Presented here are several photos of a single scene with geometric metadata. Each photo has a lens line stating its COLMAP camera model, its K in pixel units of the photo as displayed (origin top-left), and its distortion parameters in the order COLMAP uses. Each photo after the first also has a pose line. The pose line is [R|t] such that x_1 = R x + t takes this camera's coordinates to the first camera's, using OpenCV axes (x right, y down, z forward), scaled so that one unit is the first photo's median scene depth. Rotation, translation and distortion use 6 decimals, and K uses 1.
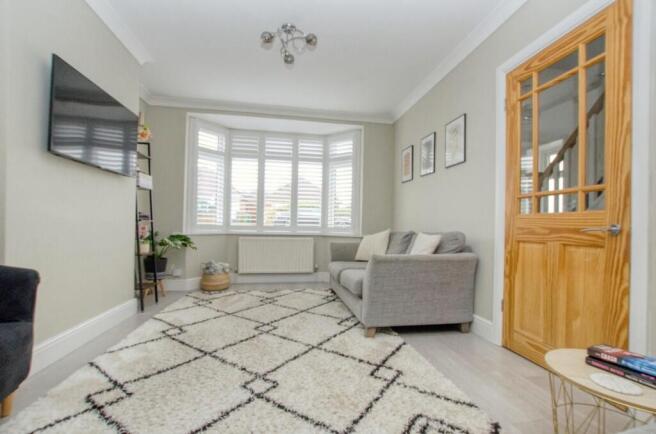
lens RADIAL K [[284.5, 0, 328.8], [0, 284.5, 223.6], [0, 0, 1]] dist [-0.003356, -0.000298]
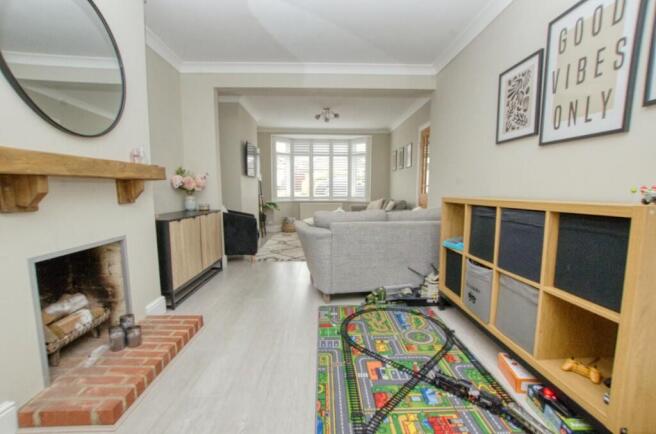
lens RADIAL K [[284.5, 0, 329.0], [0, 284.5, 222.1], [0, 0, 1]] dist [-0.003356, -0.000298]
pose [[0.991040, 0.002533, -0.133544, 0.094092], [0.012713, 0.993492, 0.113190, -0.032115], [0.132962, -0.113874, 0.984558, -0.695630]]
